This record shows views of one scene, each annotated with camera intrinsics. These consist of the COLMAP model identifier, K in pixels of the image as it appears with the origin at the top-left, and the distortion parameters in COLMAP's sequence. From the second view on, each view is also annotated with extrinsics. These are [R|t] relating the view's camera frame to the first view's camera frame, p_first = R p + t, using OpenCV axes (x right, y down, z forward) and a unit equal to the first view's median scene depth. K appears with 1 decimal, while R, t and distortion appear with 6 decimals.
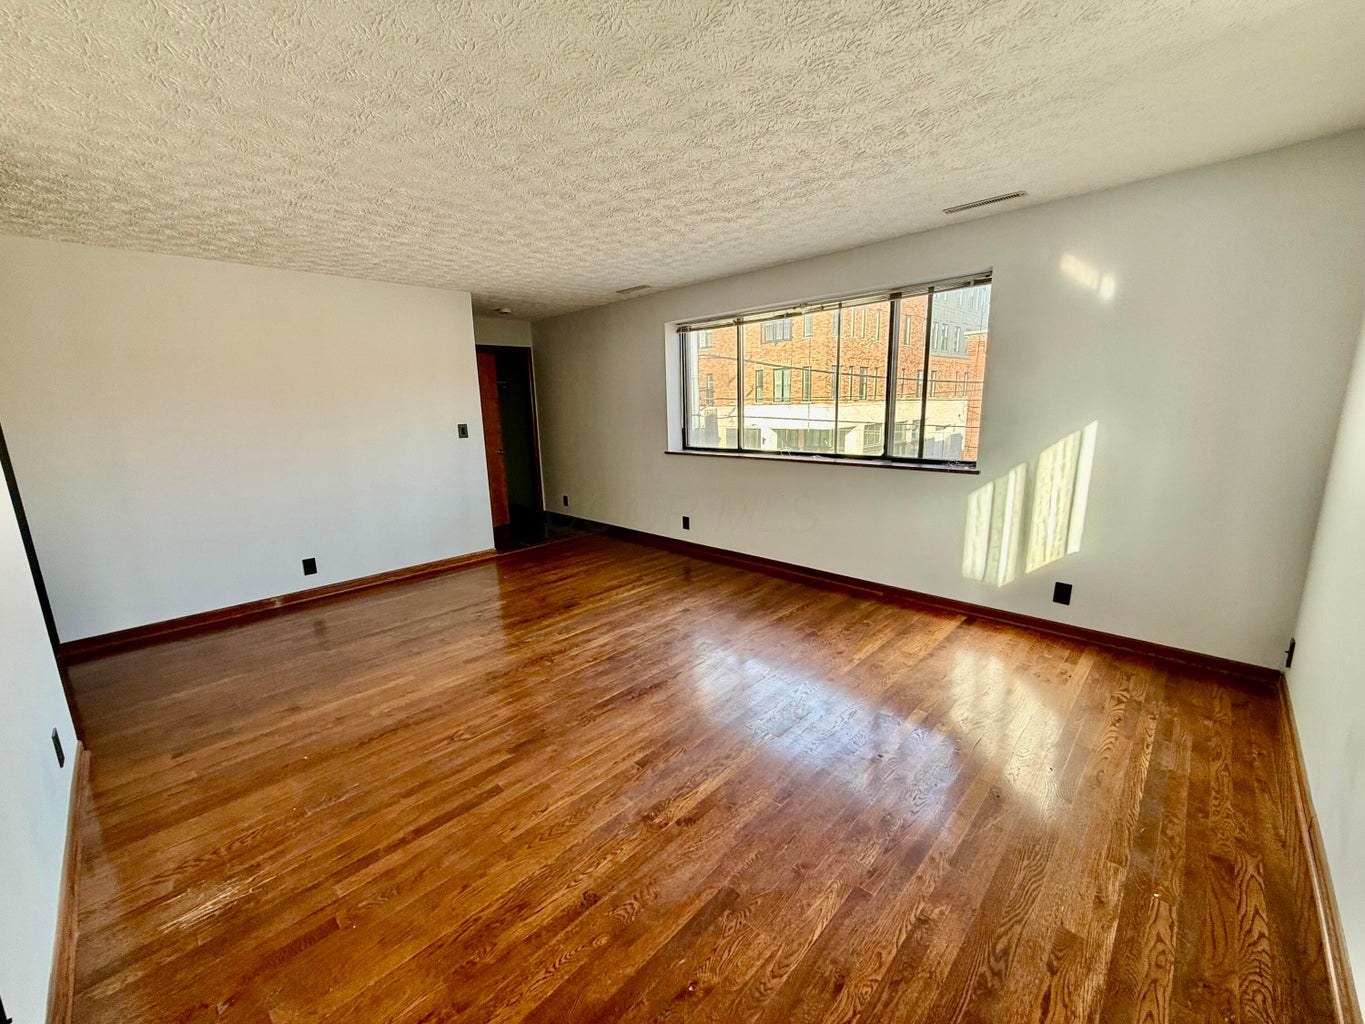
lens RADIAL K [[543.6, 0, 679.7], [0, 543.6, 513.4], [0, 0, 1]] dist [0.000157, 0.000065]
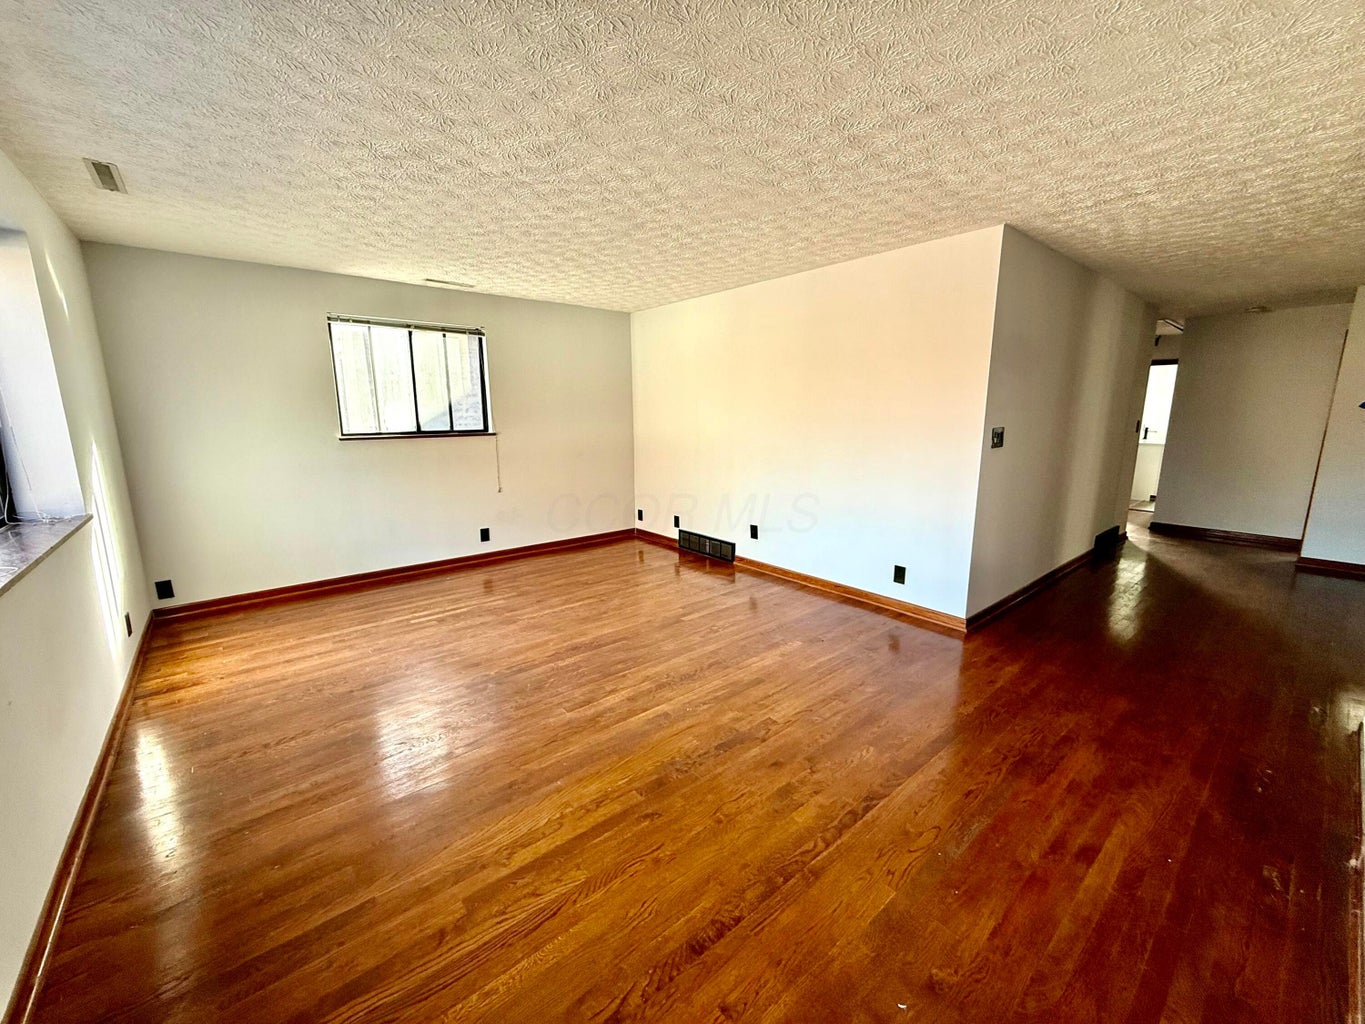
lens RADIAL K [[543.6, 0, 679.7], [0, 543.6, 513.4], [0, 0, 1]] dist [0.000157, 0.000065]
pose [[-0.994198, 0.009369, 0.107156, -0.363627], [0.048968, 0.926405, 0.373331, -0.353260], [-0.095772, 0.376412, -0.921489, 1.792358]]
